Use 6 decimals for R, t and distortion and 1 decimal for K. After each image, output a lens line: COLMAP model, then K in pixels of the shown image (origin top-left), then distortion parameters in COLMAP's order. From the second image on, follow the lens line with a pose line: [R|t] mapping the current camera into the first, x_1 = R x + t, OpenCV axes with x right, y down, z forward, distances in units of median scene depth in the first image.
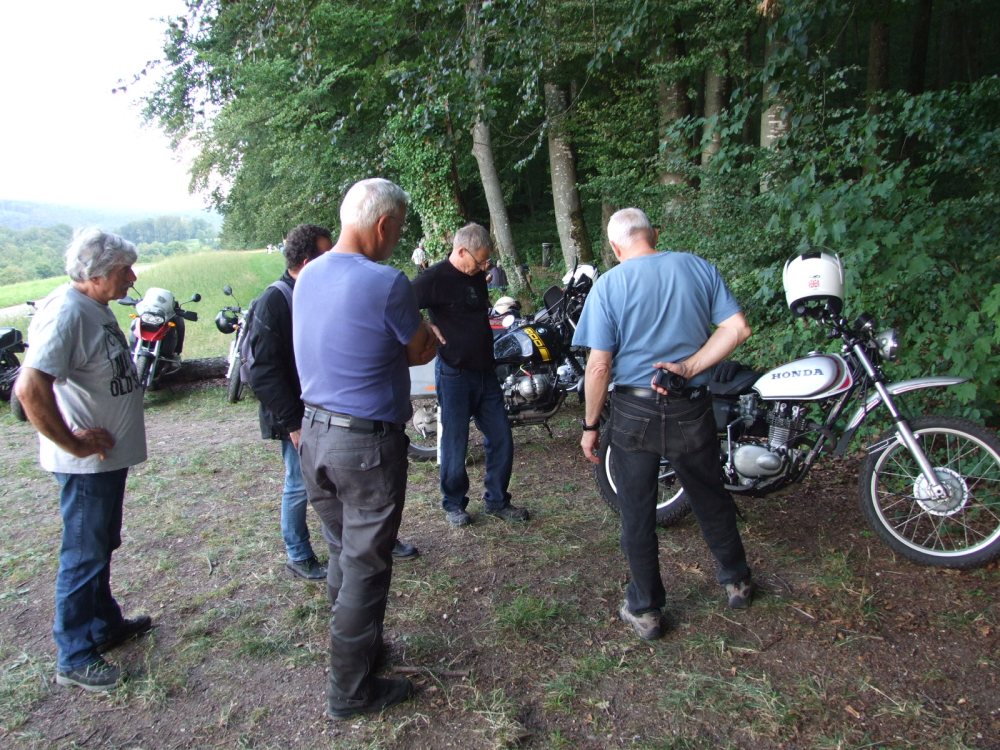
lens RADIAL K [[826.7, 0, 503.9], [0, 826.7, 380.9], [0, 0, 1]] dist [-0.051247, 0.070050]
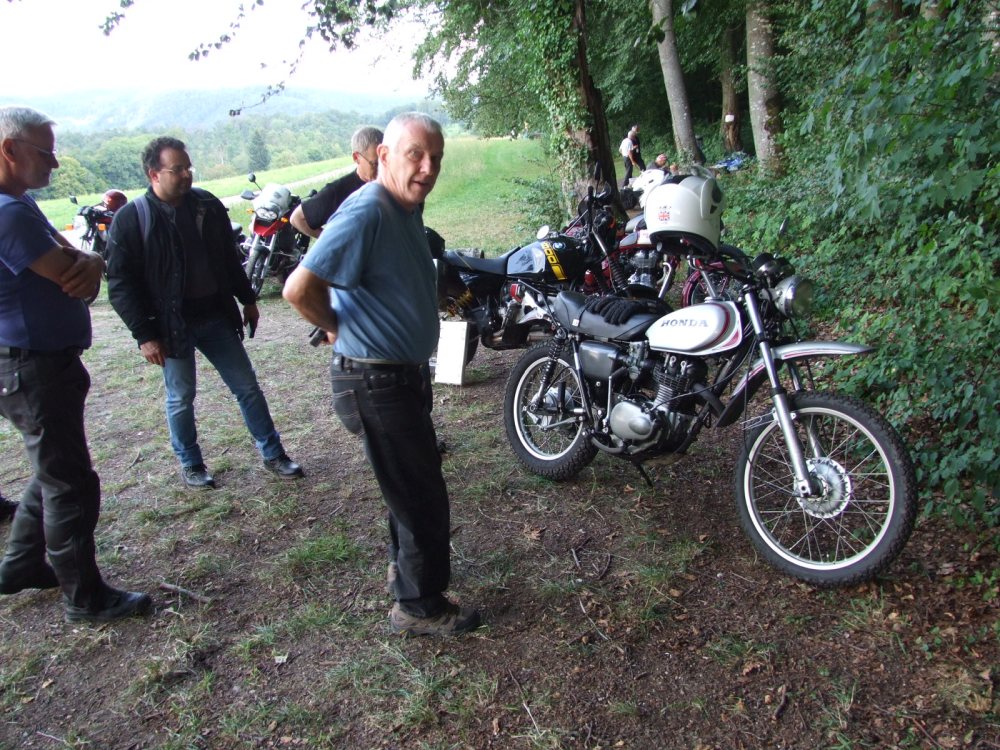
lens RADIAL K [[826.7, 0, 482.2], [0, 826.7, 422.4], [0, 0, 1]] dist [-0.051247, 0.070050]
pose [[0.943173, 0.110334, -0.313452, 0.192000], [-0.052853, 0.981070, 0.186300, -0.024285], [0.328073, -0.159147, 0.931150, 0.064325]]
